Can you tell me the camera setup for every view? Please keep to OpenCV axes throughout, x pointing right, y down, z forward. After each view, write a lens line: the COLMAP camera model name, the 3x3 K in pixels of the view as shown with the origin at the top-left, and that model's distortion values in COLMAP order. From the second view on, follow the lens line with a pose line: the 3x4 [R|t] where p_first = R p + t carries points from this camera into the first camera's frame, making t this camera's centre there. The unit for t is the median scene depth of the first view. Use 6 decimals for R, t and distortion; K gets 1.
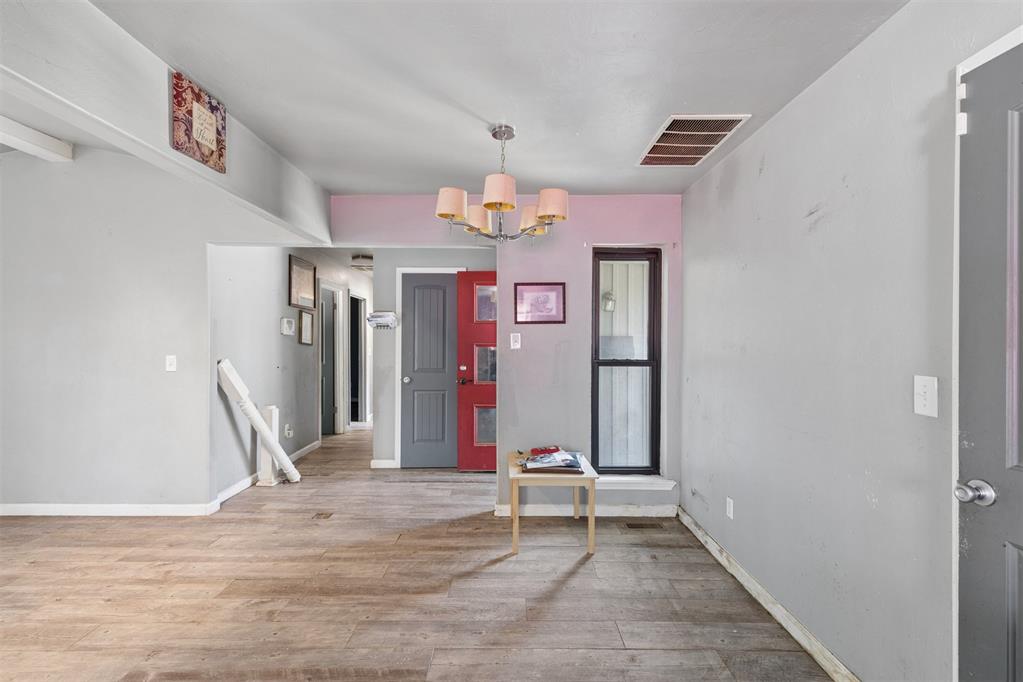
lens RADIAL K [[464.5, 0, 512.3], [0, 464.5, 341.7], [0, 0, 1]] dist [-0.002101, 0.000096]
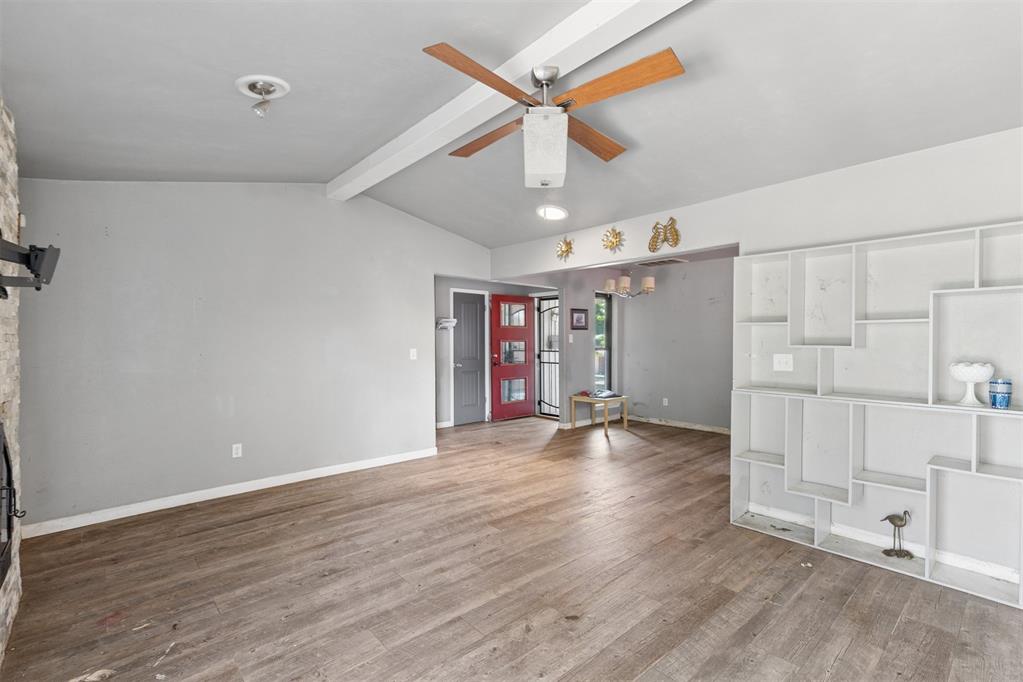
lens RADIAL K [[464.5, 0, 517.4], [0, 464.5, 343.5], [0, 0, 1]] dist [-0.002101, 0.000096]
pose [[0.747075, -0.009240, 0.664676, -1.679742], [0.002981, 0.999940, 0.010550, -0.002039], [-0.664733, -0.005900, 0.747057, -0.347202]]
